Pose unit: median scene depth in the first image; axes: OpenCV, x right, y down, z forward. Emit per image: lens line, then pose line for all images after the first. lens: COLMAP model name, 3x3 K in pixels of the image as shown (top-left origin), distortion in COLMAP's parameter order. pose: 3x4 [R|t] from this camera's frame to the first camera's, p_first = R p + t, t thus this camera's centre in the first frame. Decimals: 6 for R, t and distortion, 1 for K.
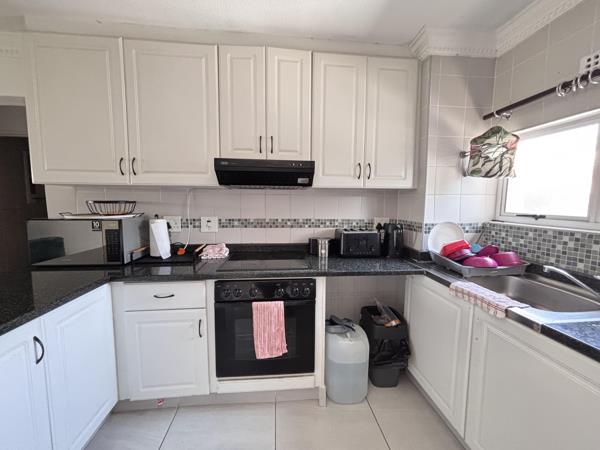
lens RADIAL K [[243.1, 0, 299.5], [0, 243.1, 222.0], [0, 0, 1]] dist [-0.000816, -0.000084]
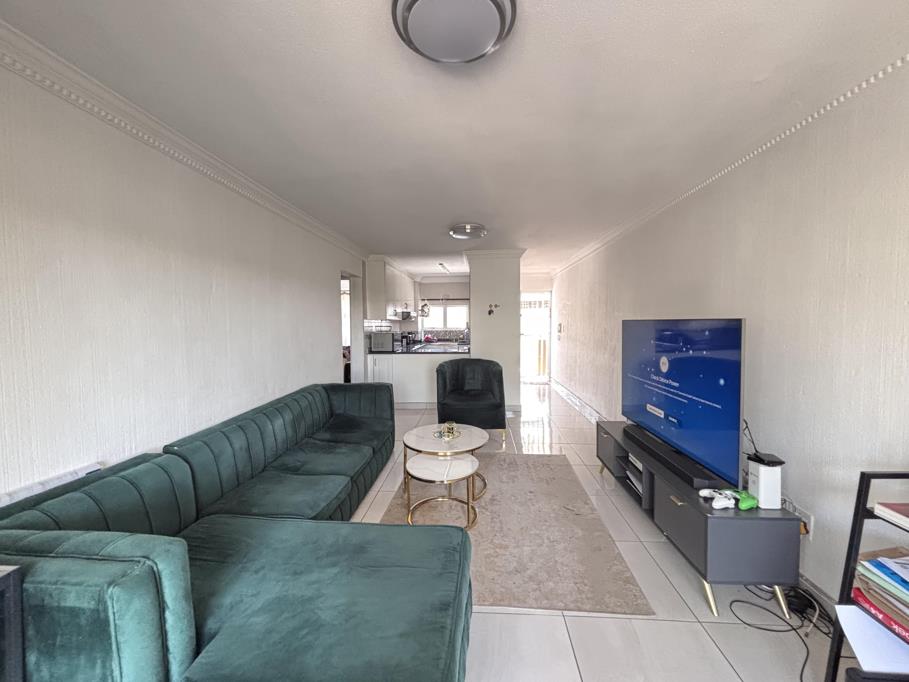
lens RADIAL K [[368.3, 0, 453.4], [0, 368.3, 345.2], [0, 0, 1]] dist [-0.000816, -0.000084]
pose [[0.165957, -0.063032, 0.984117, -4.453961], [0.109592, 0.992952, 0.045117, 0.020332], [-0.980024, 0.100364, 0.171695, -0.274991]]
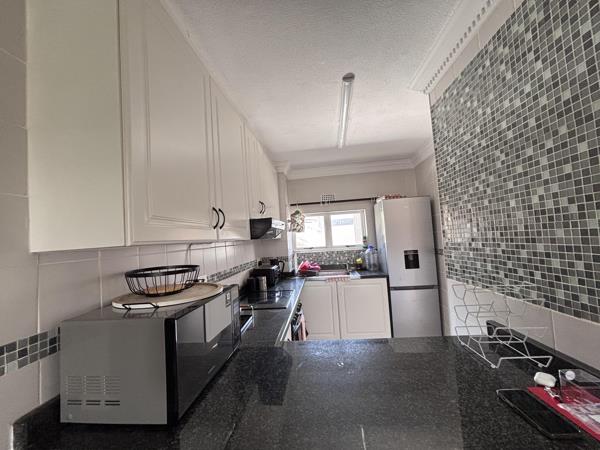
lens RADIAL K [[243.1, 0, 299.6], [0, 243.1, 225.3], [0, 0, 1]] dist [-0.000816, -0.000084]
pose [[0.188051, 0.038316, 0.981412, -1.391033], [0.156064, 0.985377, -0.068375, -0.093829], [-0.969681, 0.166021, 0.179321, 0.583537]]
